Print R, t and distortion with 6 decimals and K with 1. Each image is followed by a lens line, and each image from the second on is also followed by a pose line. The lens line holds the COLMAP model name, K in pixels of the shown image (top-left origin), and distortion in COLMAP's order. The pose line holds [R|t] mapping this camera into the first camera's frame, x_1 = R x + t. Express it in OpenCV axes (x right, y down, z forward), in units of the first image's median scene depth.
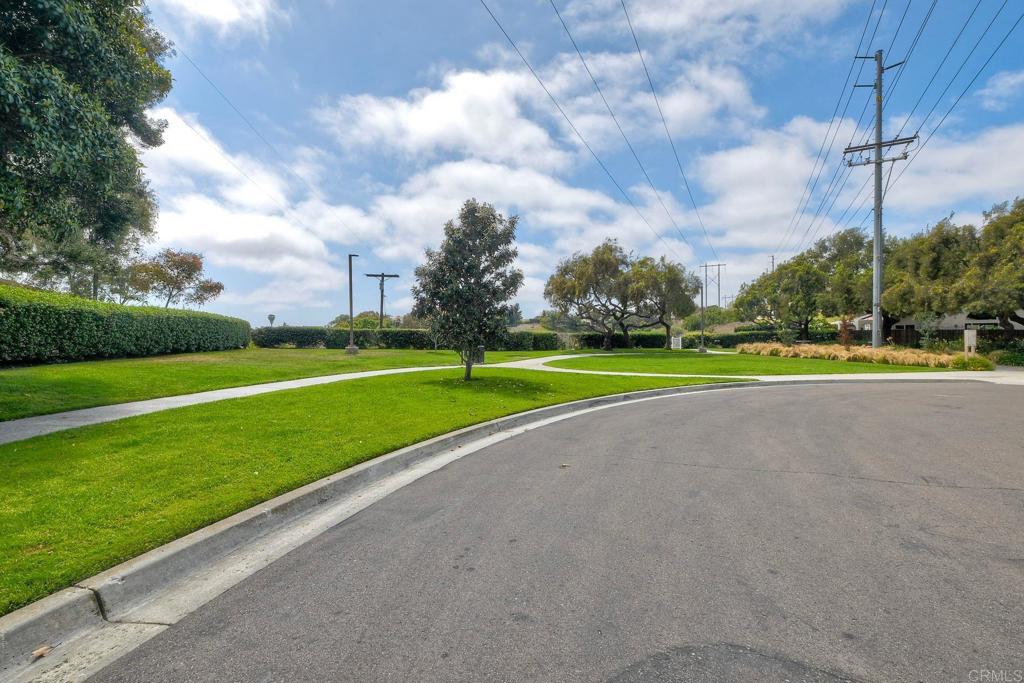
lens RADIAL K [[458.5, 0, 511.9], [0, 458.5, 336.9], [0, 0, 1]] dist [0.013593, 0.000013]
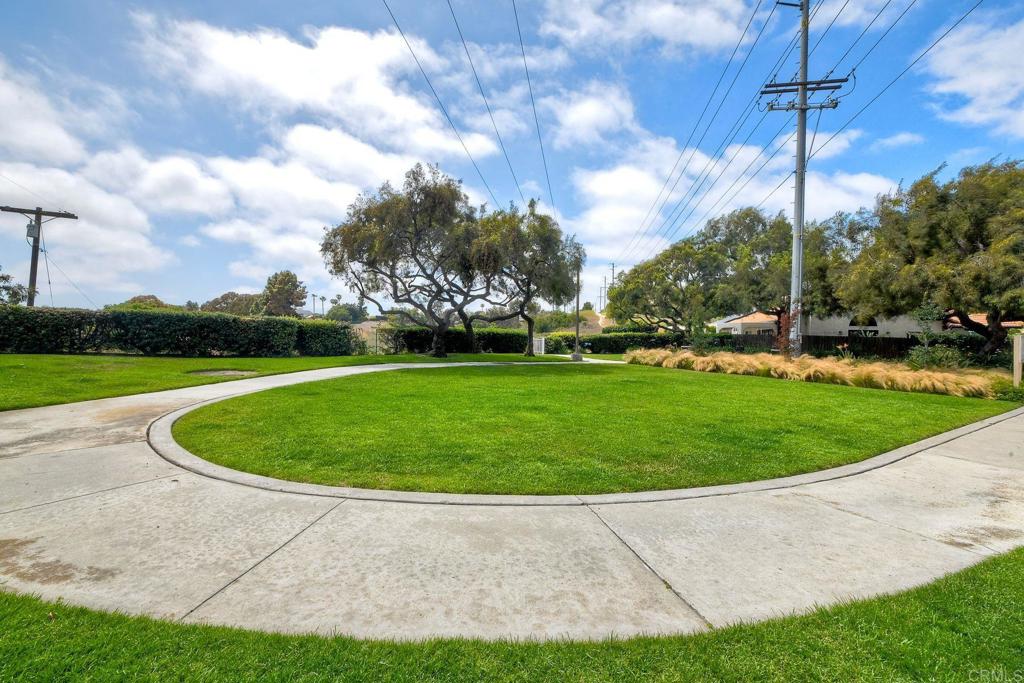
lens RADIAL K [[458.5, 0, 511.9], [0, 458.5, 336.9], [0, 0, 1]] dist [0.013593, 0.000013]
pose [[0.949000, 0.024799, 0.314299, 0.110594], [-0.024916, 0.999683, -0.003647, 0.003251], [-0.314290, -0.004370, 0.949317, 0.397013]]
